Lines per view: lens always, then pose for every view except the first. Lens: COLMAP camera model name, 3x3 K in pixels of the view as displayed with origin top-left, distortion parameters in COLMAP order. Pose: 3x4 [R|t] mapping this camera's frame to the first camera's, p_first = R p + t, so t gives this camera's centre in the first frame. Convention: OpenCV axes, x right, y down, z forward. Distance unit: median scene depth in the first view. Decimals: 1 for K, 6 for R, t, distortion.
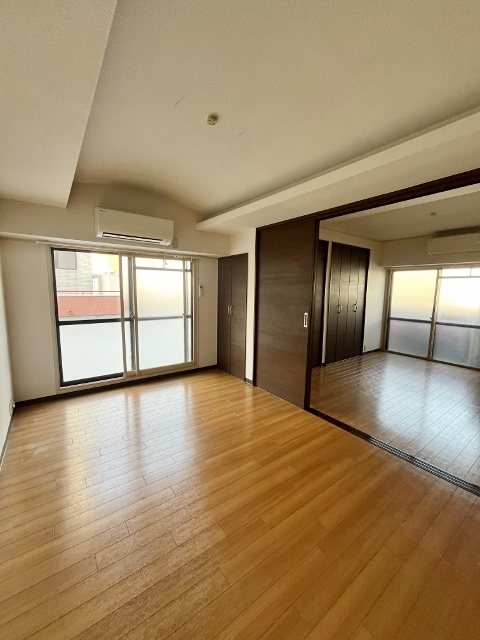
lens RADIAL K [[258.3, 0, 240.0], [0, 258.3, 320.0], [0, 0, 1]] dist [-0.002824, -0.000482]
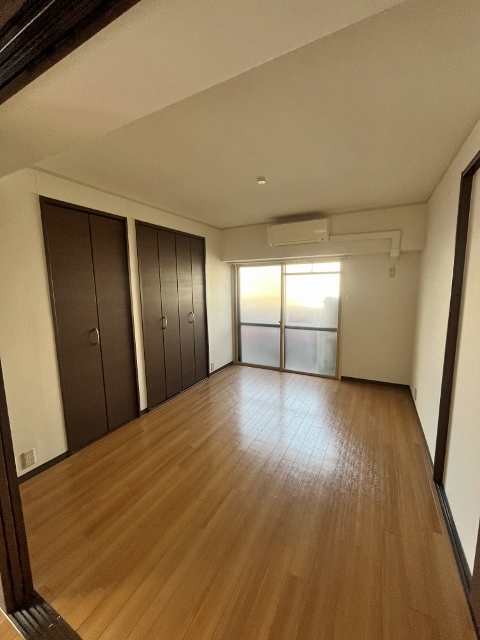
lens RADIAL K [[258.3, 0, 240.0], [0, 258.3, 320.0], [0, 0, 1]] dist [-0.002824, -0.000482]
pose [[0.899975, -0.090013, 0.426547, 0.333114], [0.084096, 0.995920, 0.032732, -0.067906], [-0.427753, 0.006413, 0.903873, 0.364518]]
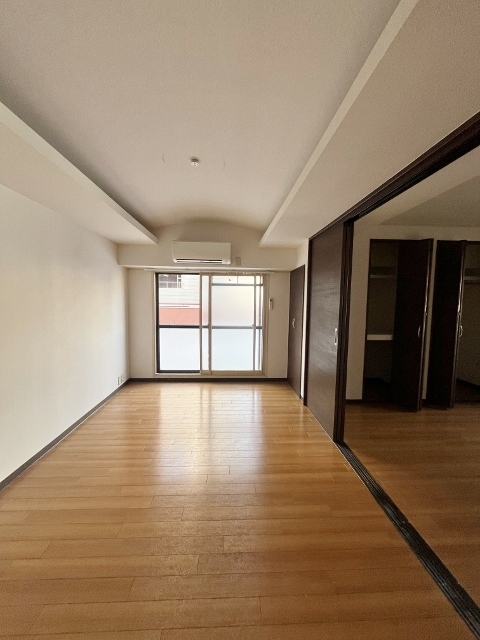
lens RADIAL K [[259.5, 0, 240.0], [0, 259.5, 320.0], [0, 0, 1]] dist [-0.000257, -0.000093]
pose [[0.830739, 0.038206, -0.555349, 0.341519], [-0.067687, 0.997172, -0.032650, -0.004678], [0.552531, 0.064714, 0.830976, 0.065139]]
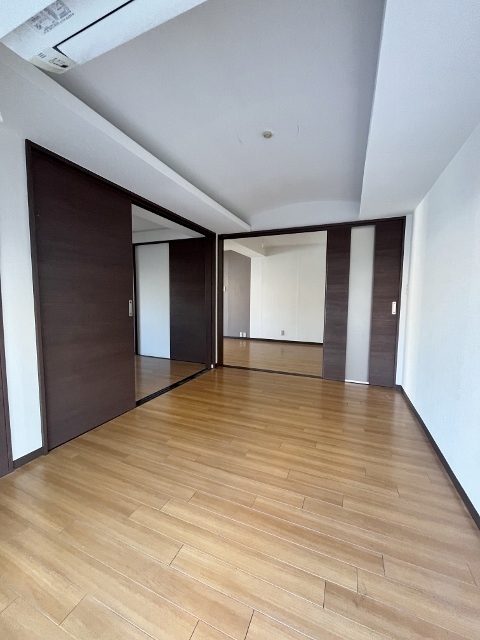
lens RADIAL K [[258.3, 0, 240.0], [0, 258.3, 320.0], [0, 0, 1]] dist [-0.002824, -0.000482]
pose [[-0.512656, -0.093515, 0.853486, -0.515954], [0.090092, 0.982705, 0.161788, -0.051966], [-0.853854, 0.159834, -0.495365, 0.818621]]
